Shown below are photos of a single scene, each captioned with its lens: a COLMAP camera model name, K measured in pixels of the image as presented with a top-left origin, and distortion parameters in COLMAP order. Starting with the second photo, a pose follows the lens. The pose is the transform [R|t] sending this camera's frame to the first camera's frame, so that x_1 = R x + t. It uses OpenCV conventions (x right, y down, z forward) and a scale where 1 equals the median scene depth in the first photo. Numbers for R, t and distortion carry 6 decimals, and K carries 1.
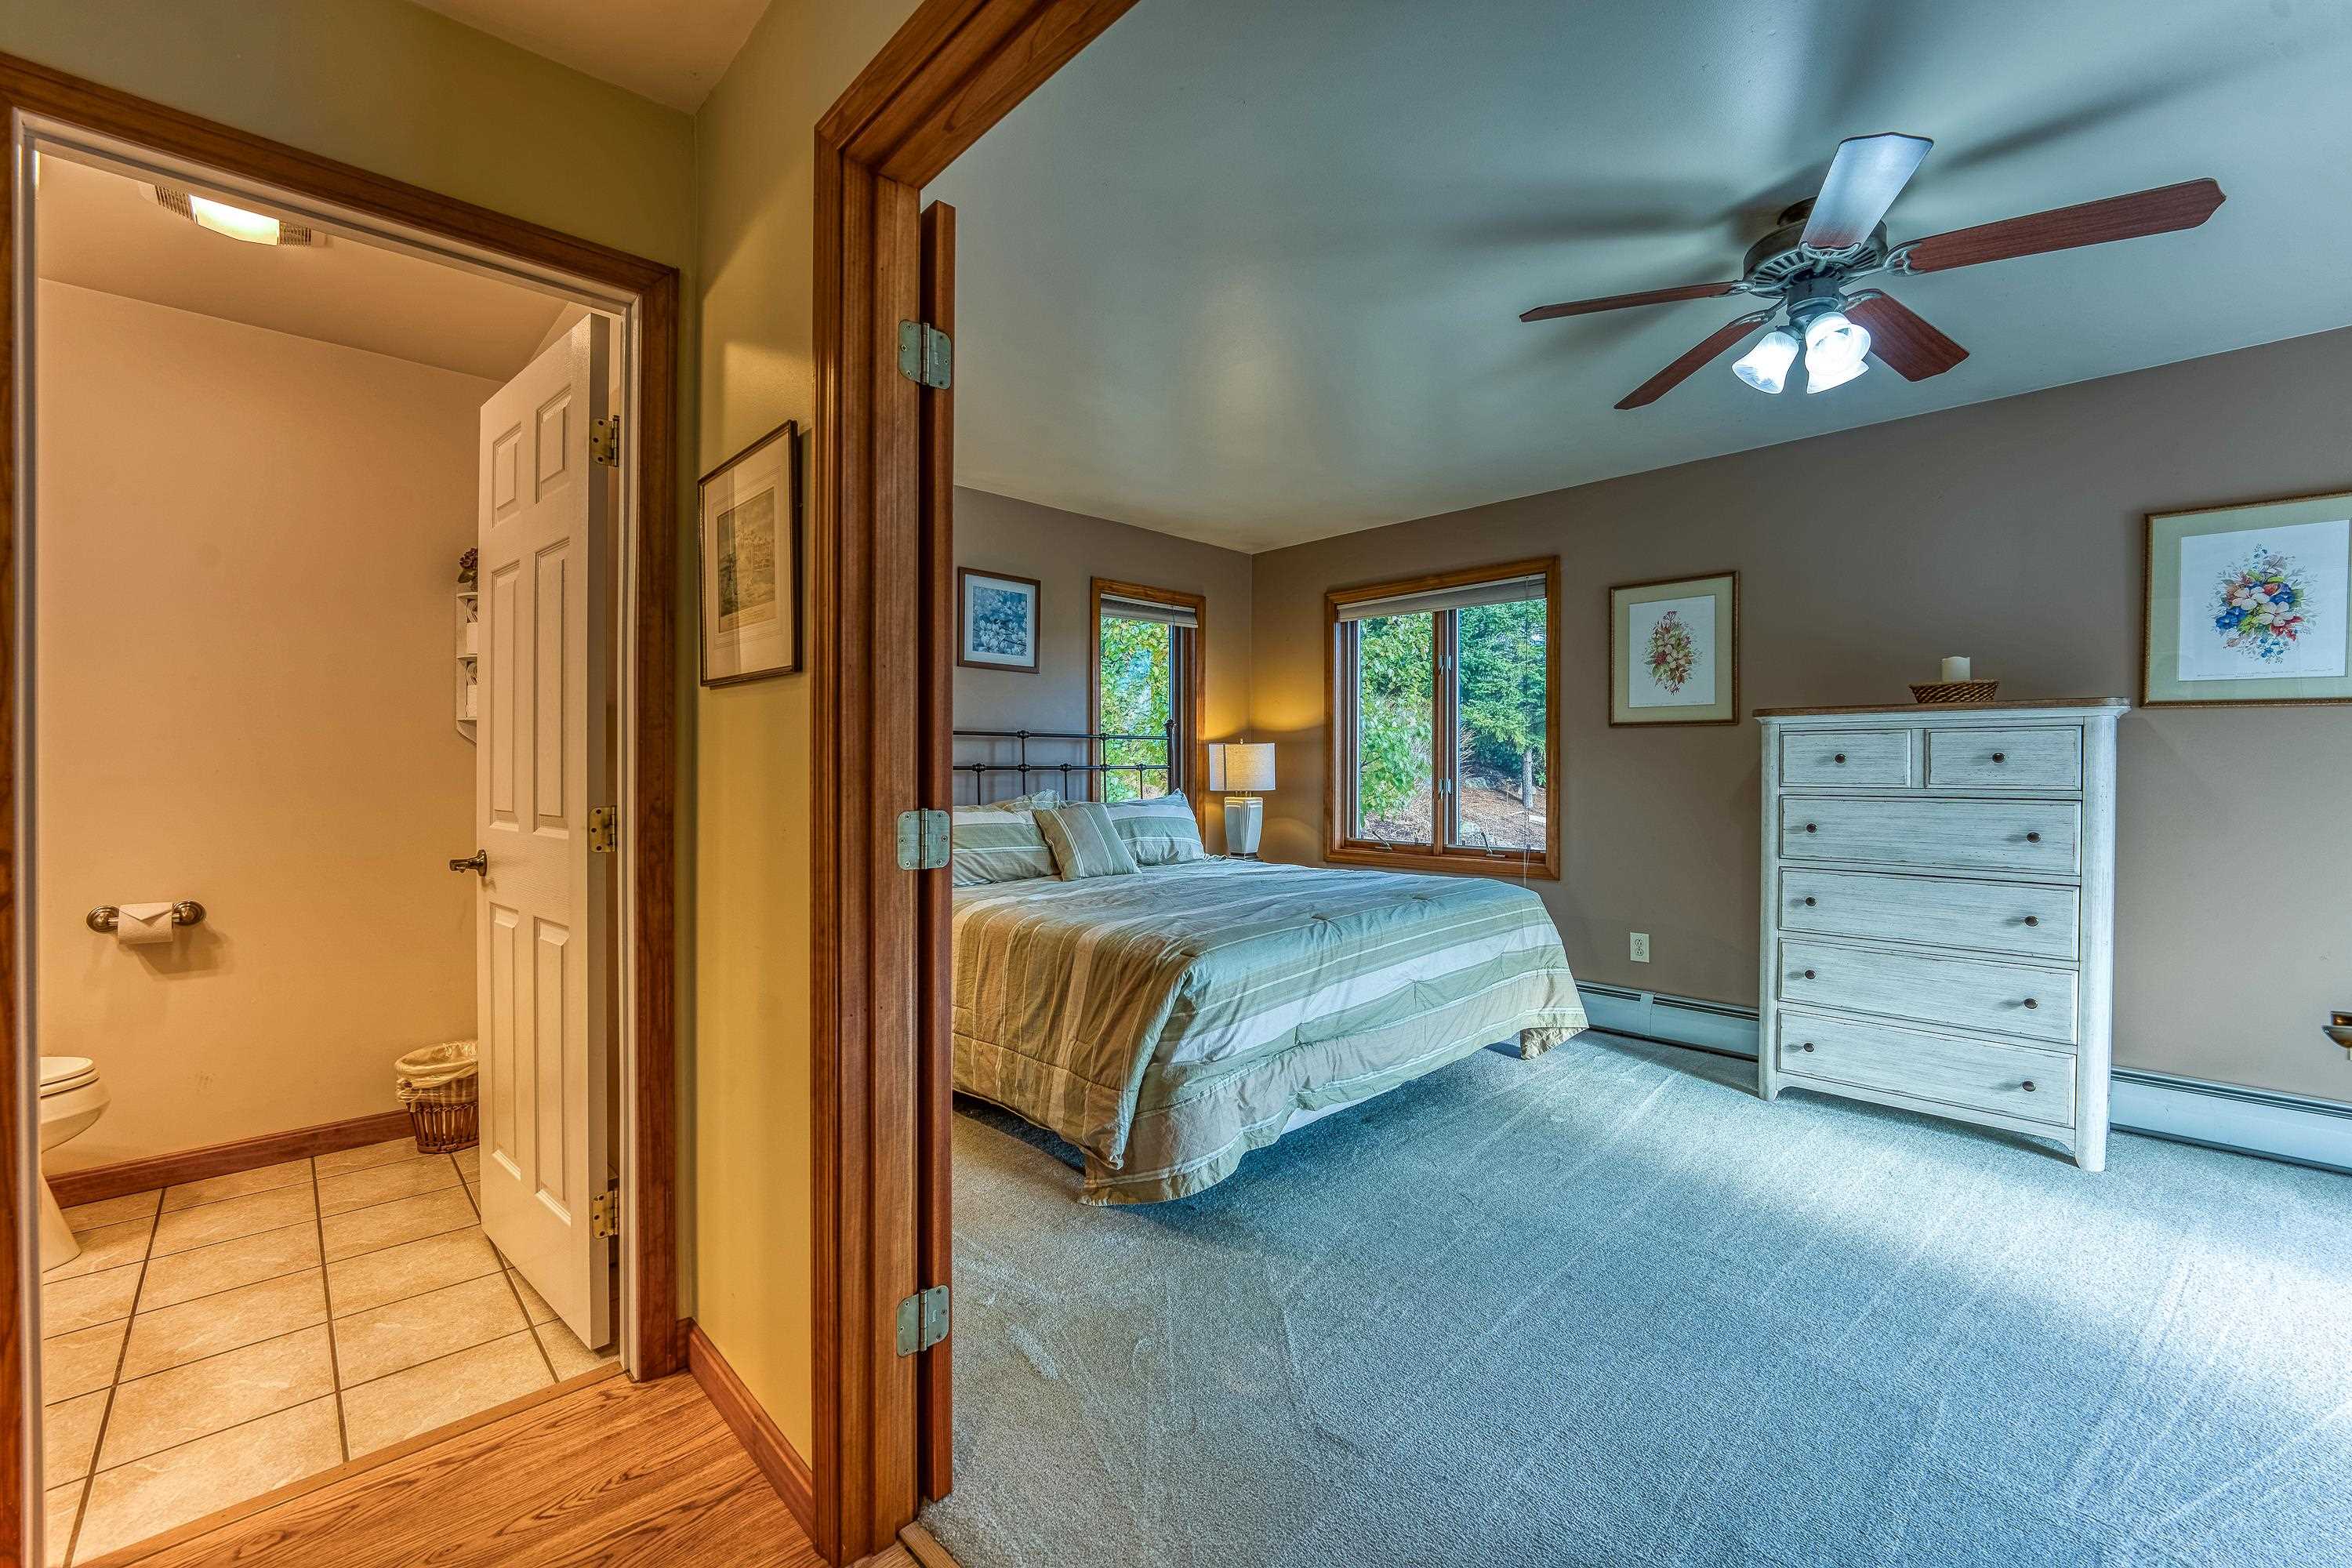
lens RADIAL K [[962.8, 0, 1158.7], [0, 962.8, 775.8], [0, 0, 1]] dist [-0.020477, -0.000100]
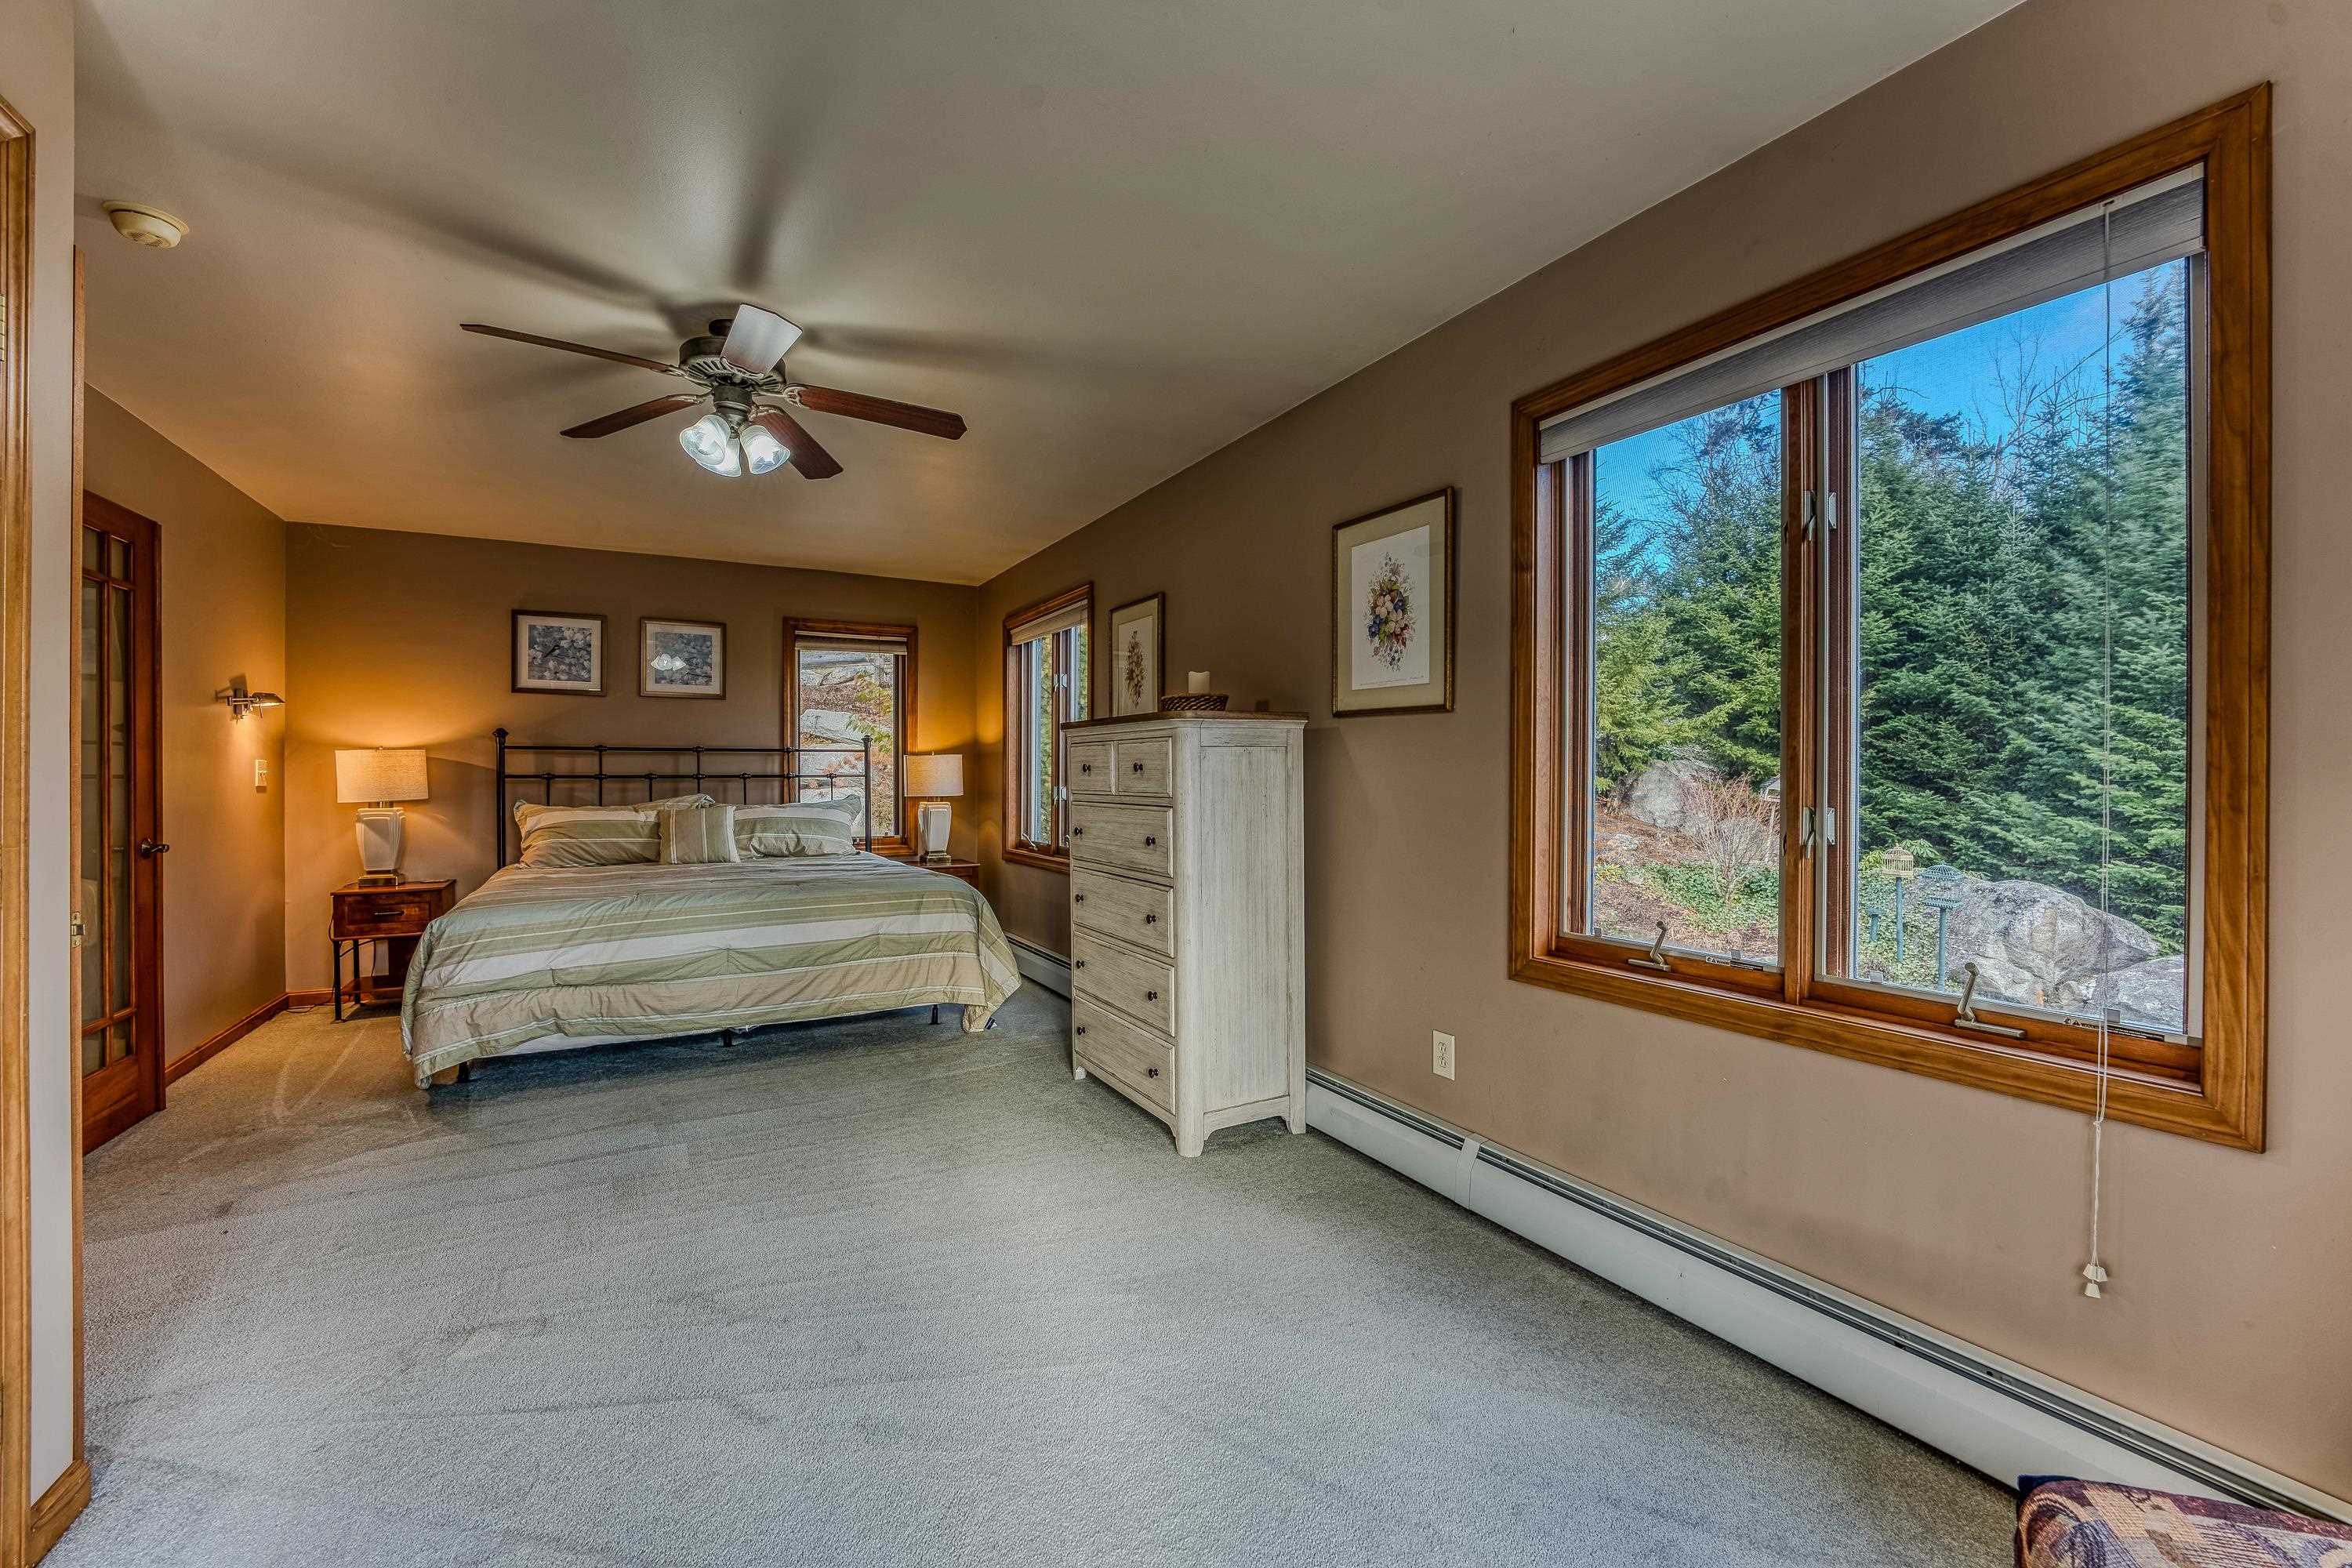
lens RADIAL K [[962.8, 0, 1158.7], [0, 962.8, 775.8], [0, 0, 1]] dist [-0.020477, -0.000100]
pose [[0.965681, -0.001236, -0.259727, 1.034378], [-0.000789, 0.999970, -0.007694, -0.000358], [0.259728, 0.007635, 0.965652, -0.048420]]
